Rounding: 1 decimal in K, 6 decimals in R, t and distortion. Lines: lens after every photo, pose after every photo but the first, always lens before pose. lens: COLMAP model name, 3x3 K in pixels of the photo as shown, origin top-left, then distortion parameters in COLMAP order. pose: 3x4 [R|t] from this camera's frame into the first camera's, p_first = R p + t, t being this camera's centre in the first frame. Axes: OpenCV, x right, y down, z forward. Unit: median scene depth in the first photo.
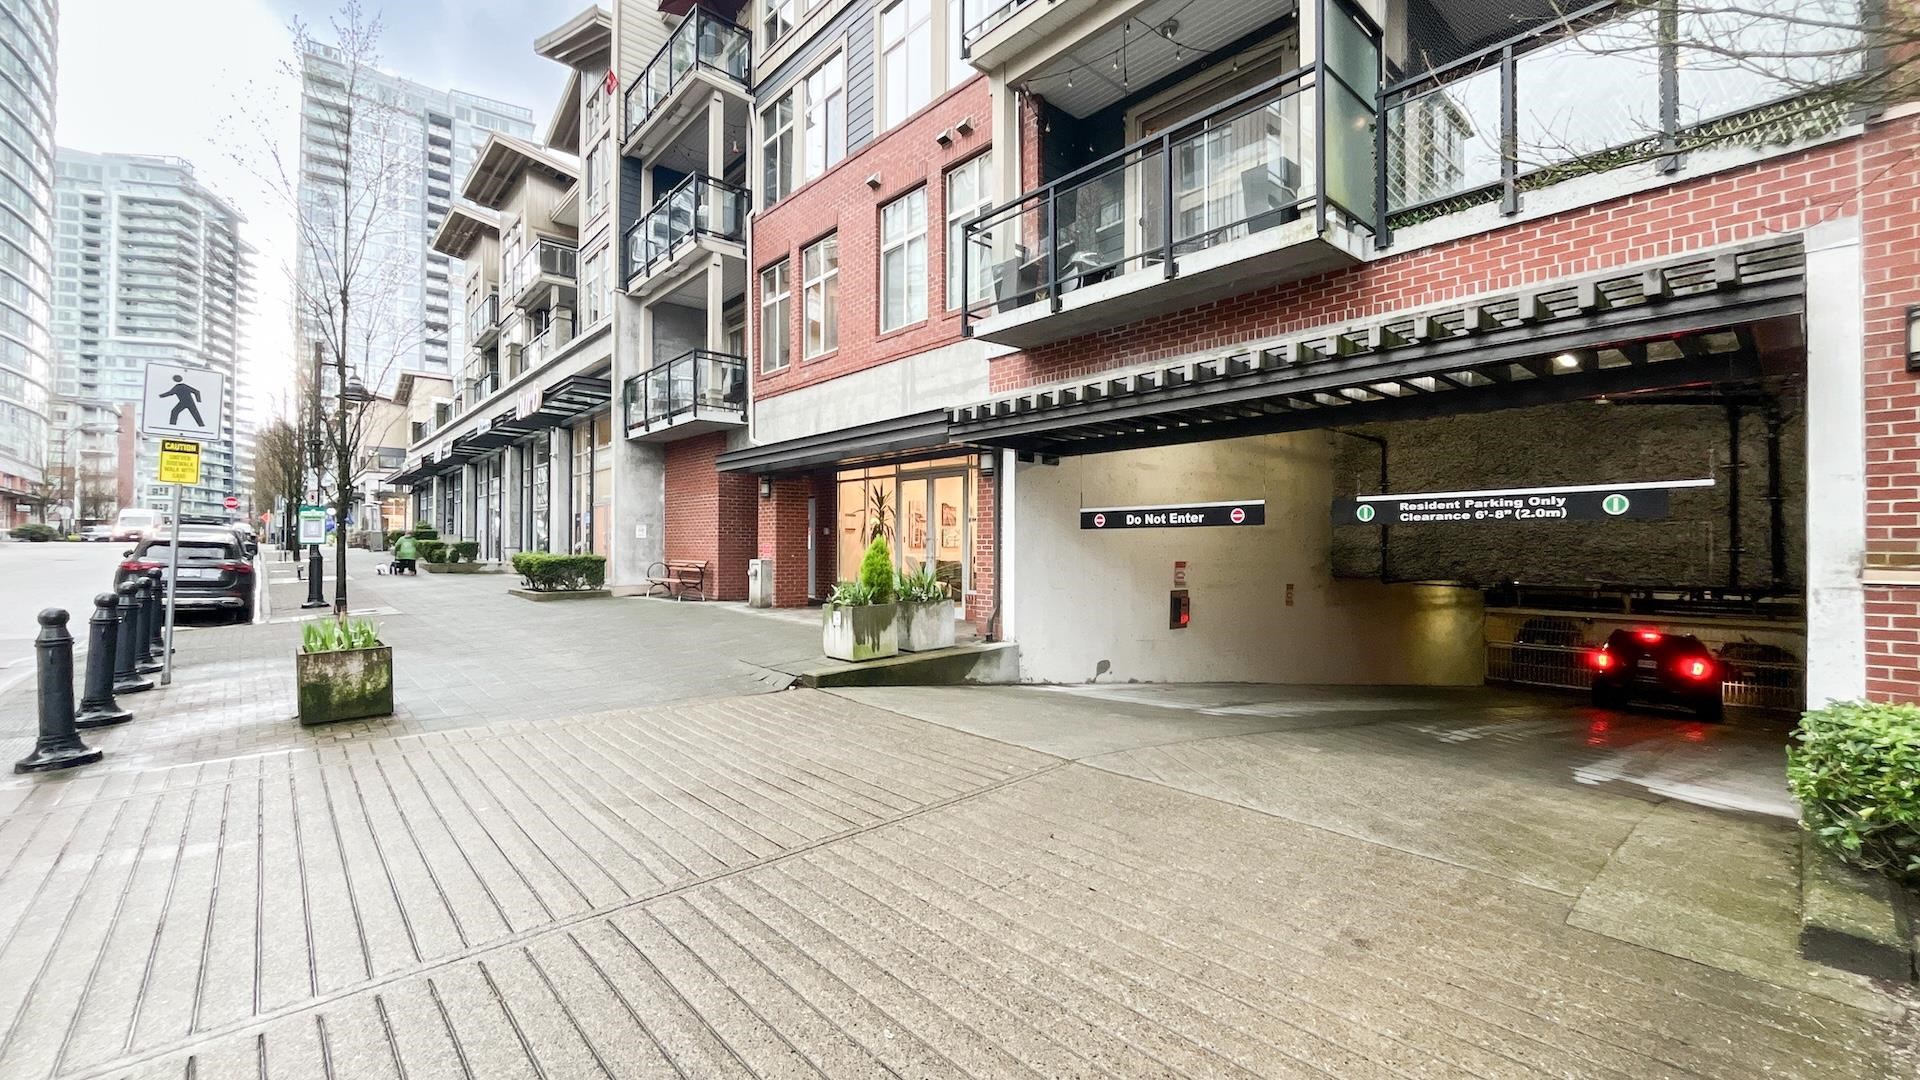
lens RADIAL K [[795.8, 0, 960.0], [0, 795.8, 540.0], [0, 0, 1]] dist [-0.001864, -0.000015]
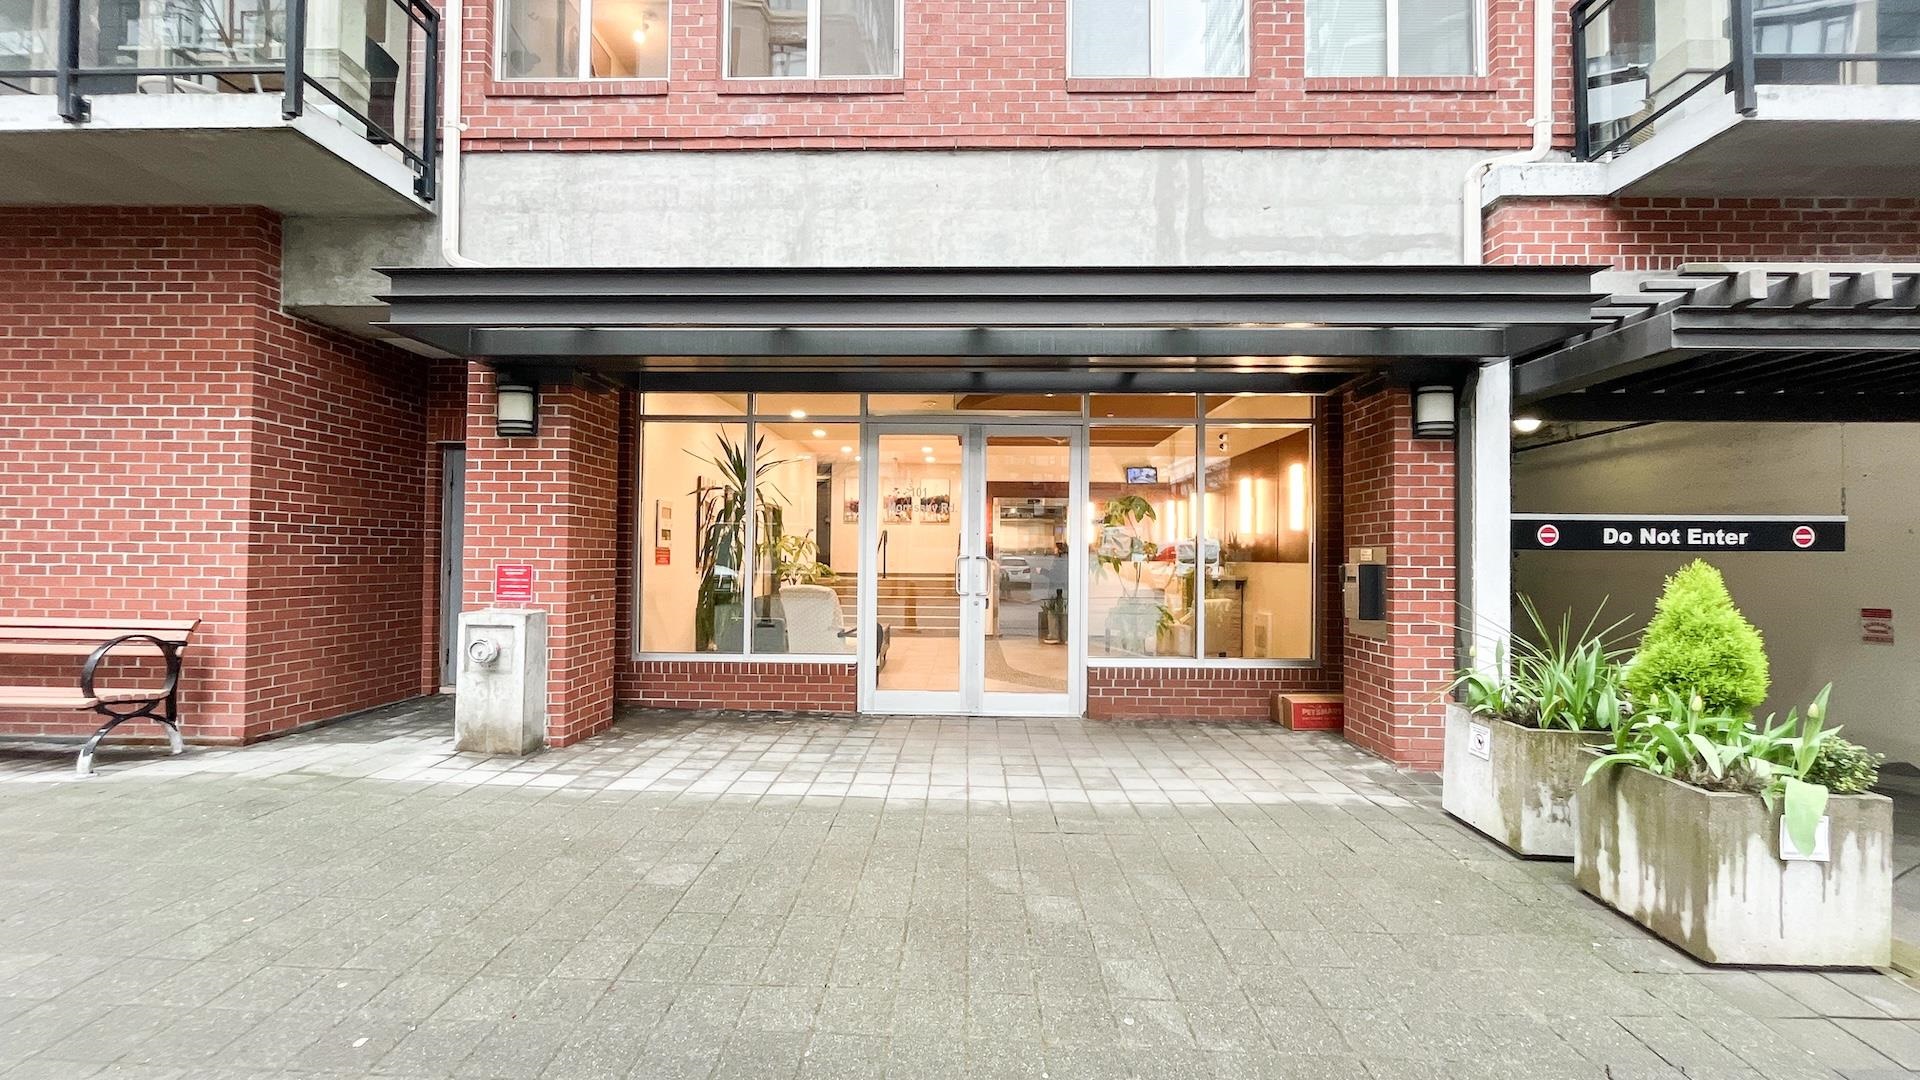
lens RADIAL K [[795.8, 0, 960.0], [0, 795.8, 540.0], [0, 0, 1]] dist [-0.001864, -0.000015]
pose [[0.696372, 0.022765, 0.717320, -0.540707], [-0.014536, 0.999739, -0.017616, -0.005525], [-0.717533, 0.001840, 0.696522, 0.933766]]
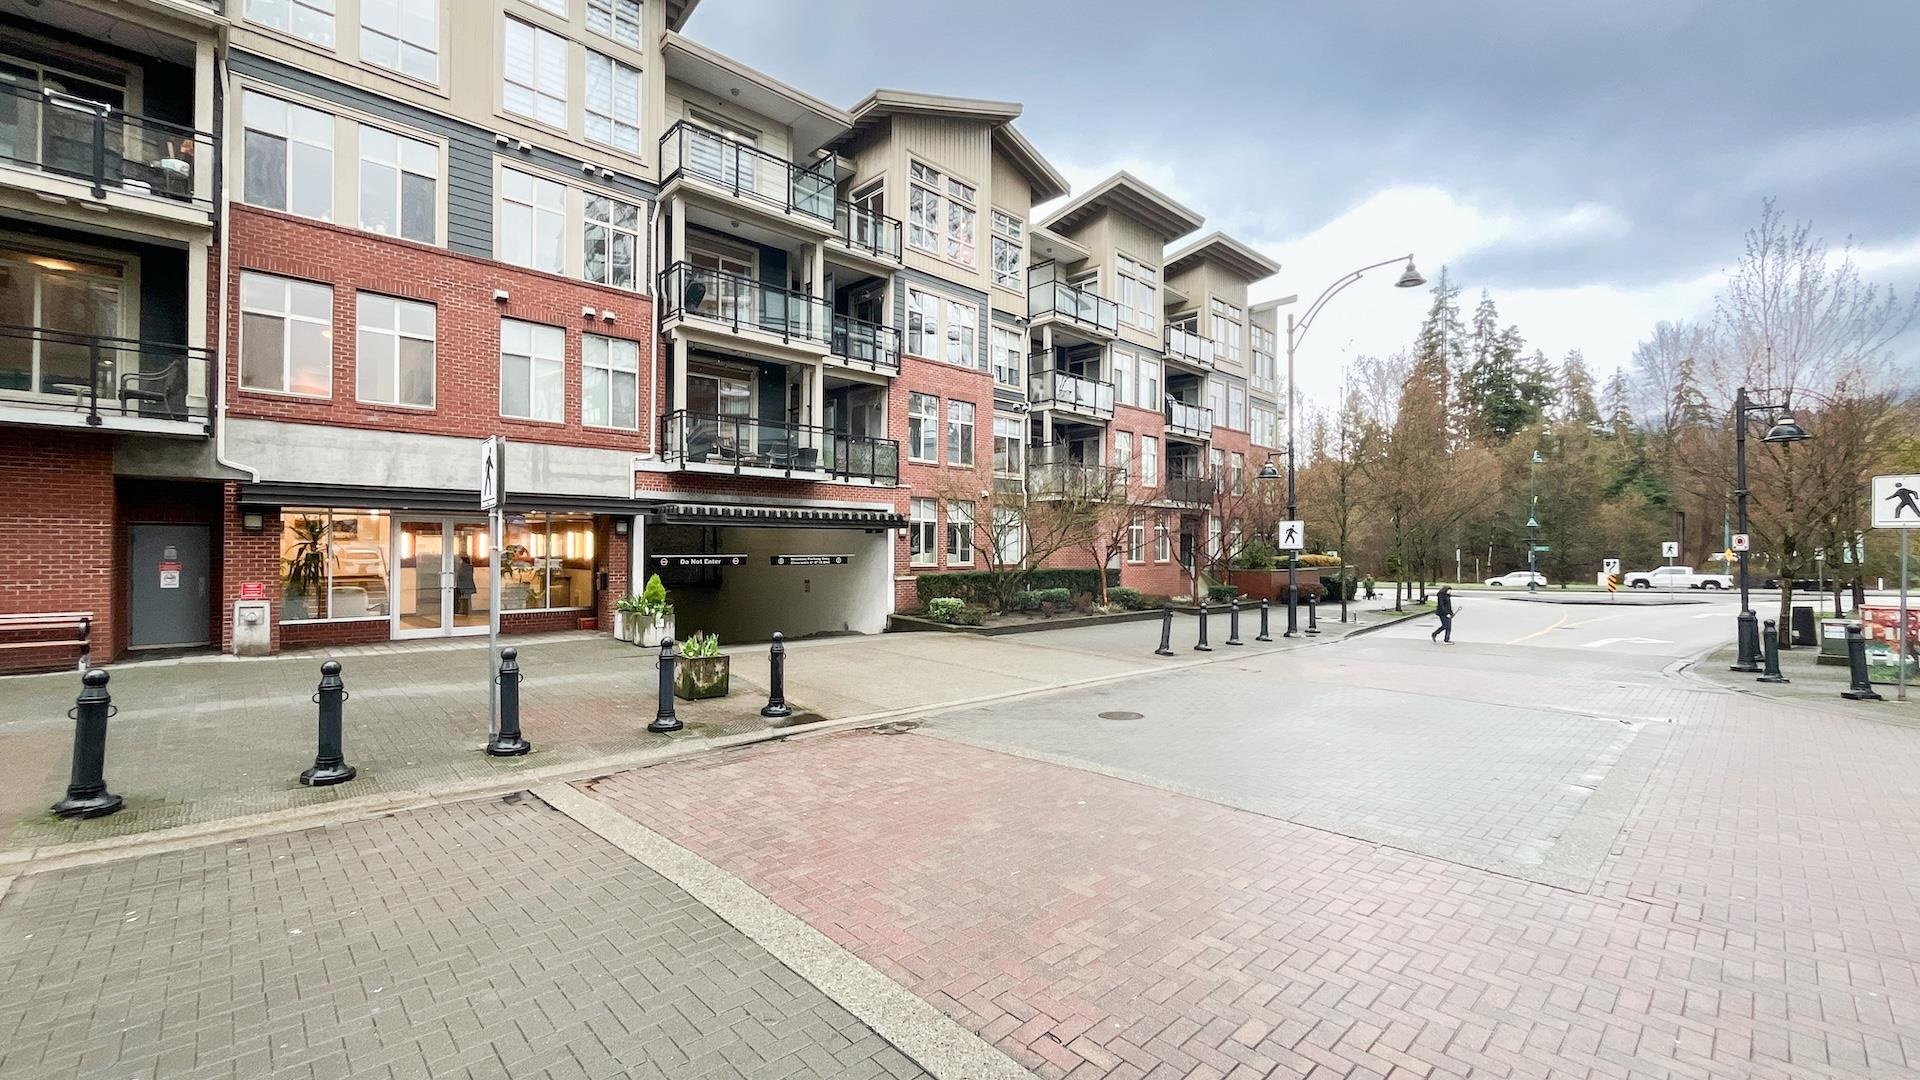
lens RADIAL K [[795.8, 0, 960.0], [0, 795.8, 540.0], [0, 0, 1]] dist [-0.001864, -0.000015]
pose [[0.005186, 0.010161, 0.999935, -1.702045], [-0.011378, 0.999884, -0.010102, -0.066872], [-0.999922, -0.011325, 0.005301, 0.318792]]
